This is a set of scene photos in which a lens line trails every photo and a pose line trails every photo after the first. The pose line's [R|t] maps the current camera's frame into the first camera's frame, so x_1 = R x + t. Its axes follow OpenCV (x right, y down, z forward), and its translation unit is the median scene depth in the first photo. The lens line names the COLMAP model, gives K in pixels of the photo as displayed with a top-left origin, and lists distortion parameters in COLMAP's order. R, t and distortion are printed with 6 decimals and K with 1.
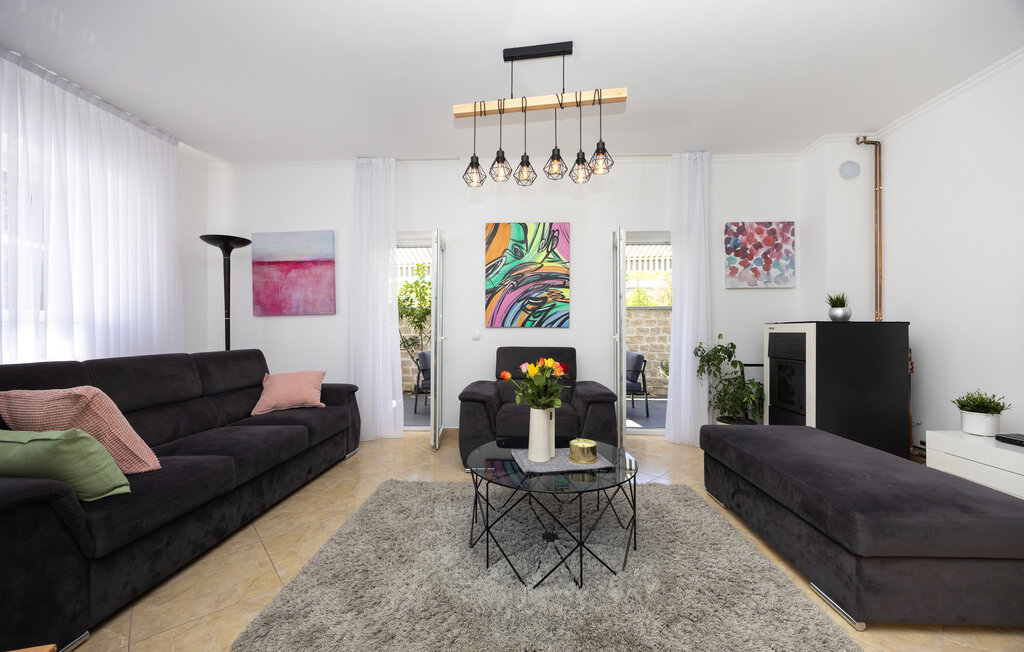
lens RADIAL K [[406.6, 0, 514.5], [0, 406.6, 320.1], [0, 0, 1]] dist [-0.000848, 0.000066]
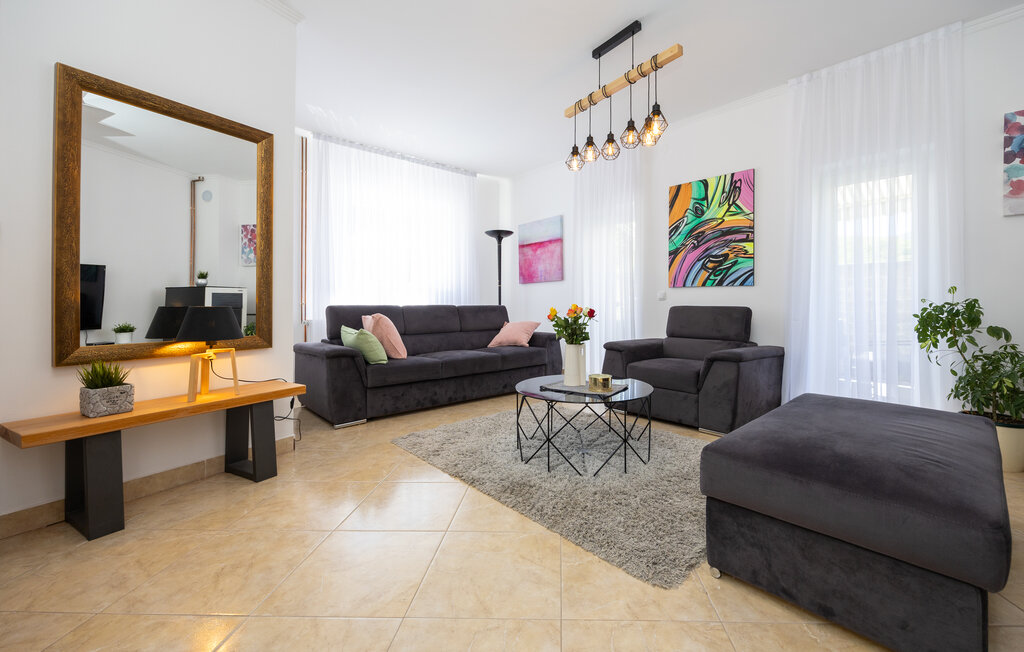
lens RADIAL K [[421.9, 0, 534.5], [0, 421.9, 288.7], [0, 0, 1]] dist [-0.000918, -0.000030]
pose [[0.710602, -0.022860, -0.703223, 0.442498], [0.017046, 0.999738, -0.015274, 0.031220], [0.703388, -0.001134, 0.710805, -0.003513]]
